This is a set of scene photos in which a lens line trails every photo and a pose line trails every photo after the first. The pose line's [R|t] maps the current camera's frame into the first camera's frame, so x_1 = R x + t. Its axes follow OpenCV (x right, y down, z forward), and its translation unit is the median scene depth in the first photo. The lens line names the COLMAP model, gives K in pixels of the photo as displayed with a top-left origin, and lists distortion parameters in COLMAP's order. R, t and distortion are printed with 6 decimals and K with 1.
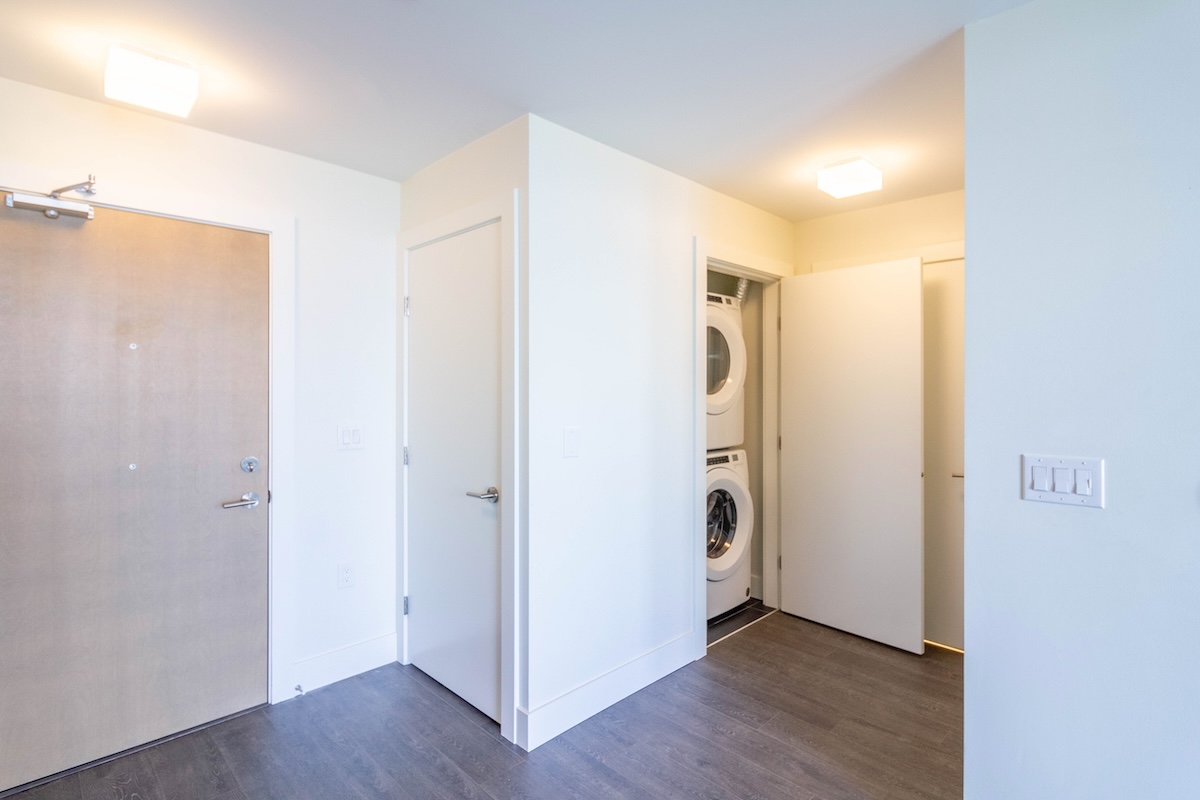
lens RADIAL K [[597.1, 0, 611.5], [0, 597.1, 389.1], [0, 0, 1]] dist [-0.000630, -0.000516]
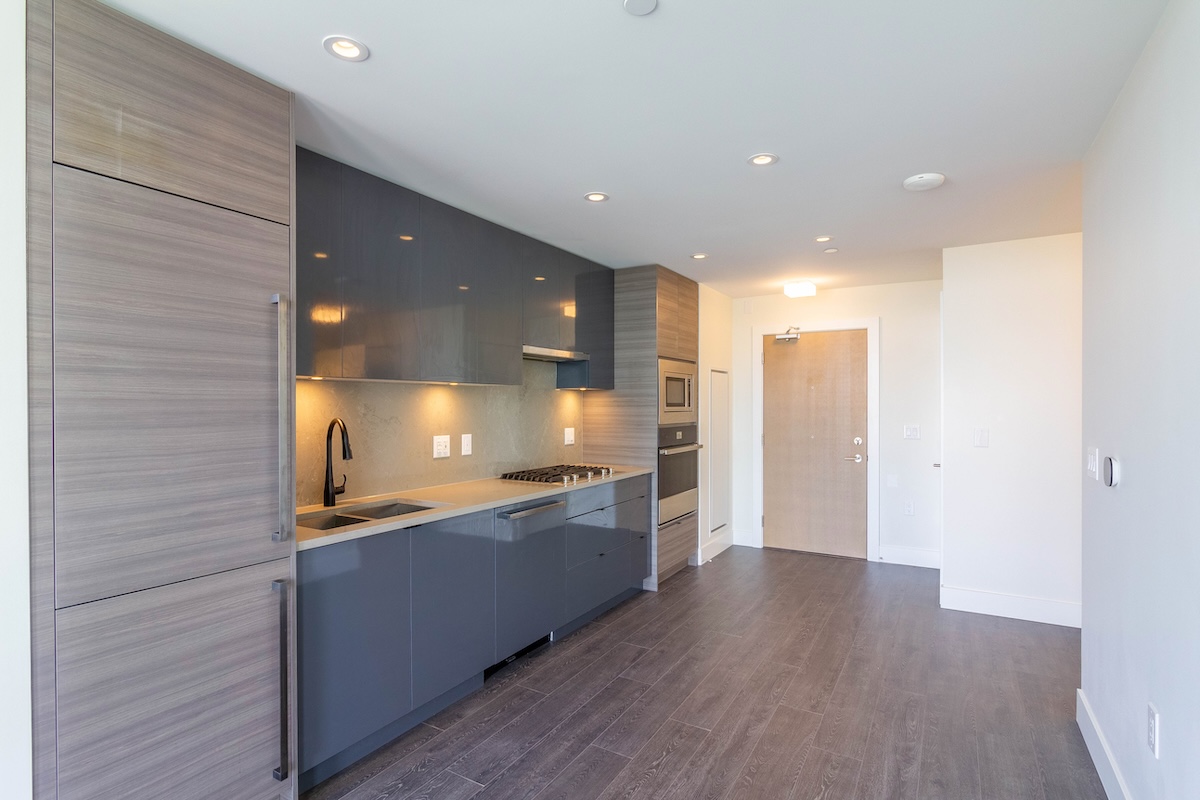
lens RADIAL K [[597.1, 0, 603.6], [0, 597.1, 395.3], [0, 0, 1]] dist [-0.000630, -0.000516]
pose [[0.235020, -0.019139, -0.971802, 1.379620], [-0.001819, 0.999796, -0.020130, 0.010081], [0.971989, 0.006499, 0.234937, -0.406440]]
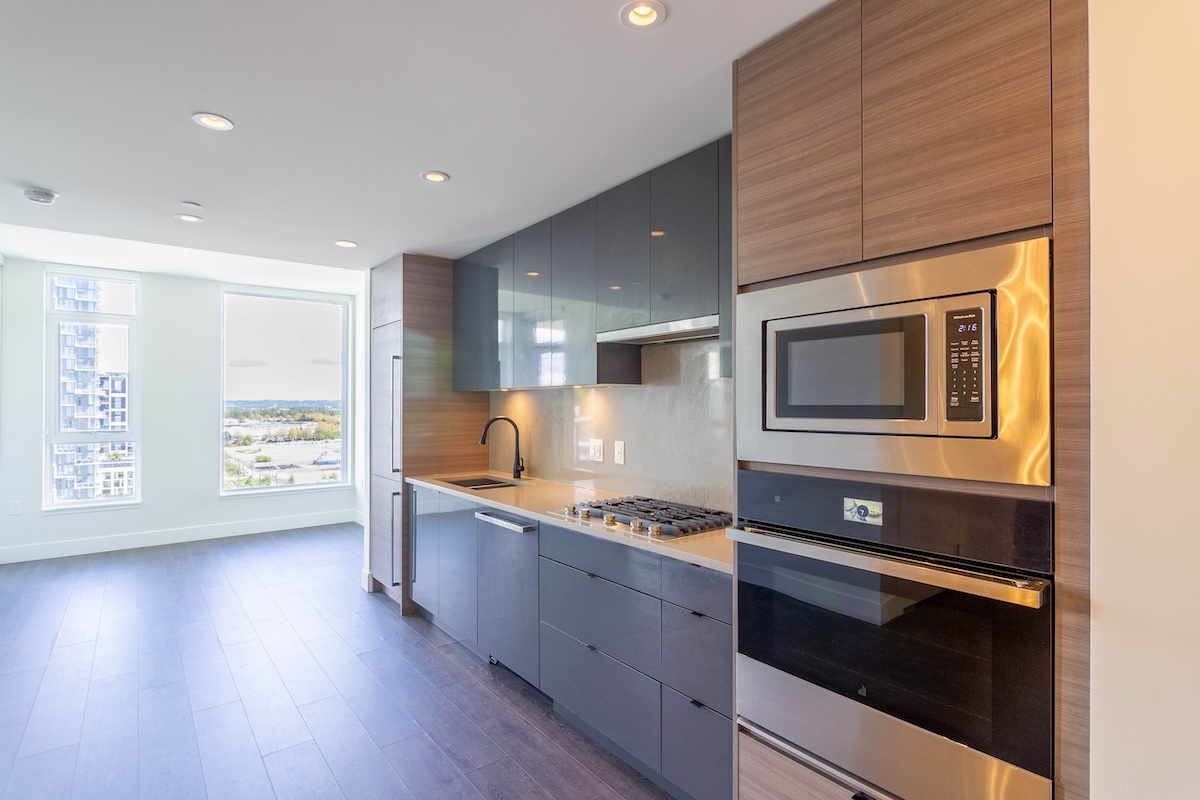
lens RADIAL K [[597.1, 0, 597.2], [0, 597.1, 395.0], [0, 0, 1]] dist [-0.000630, -0.000516]
pose [[-0.989170, -0.005399, 0.146676, -0.452681], [-0.007622, 0.999864, -0.014599, -0.005086], [-0.146577, -0.015559, -0.989077, 1.053621]]
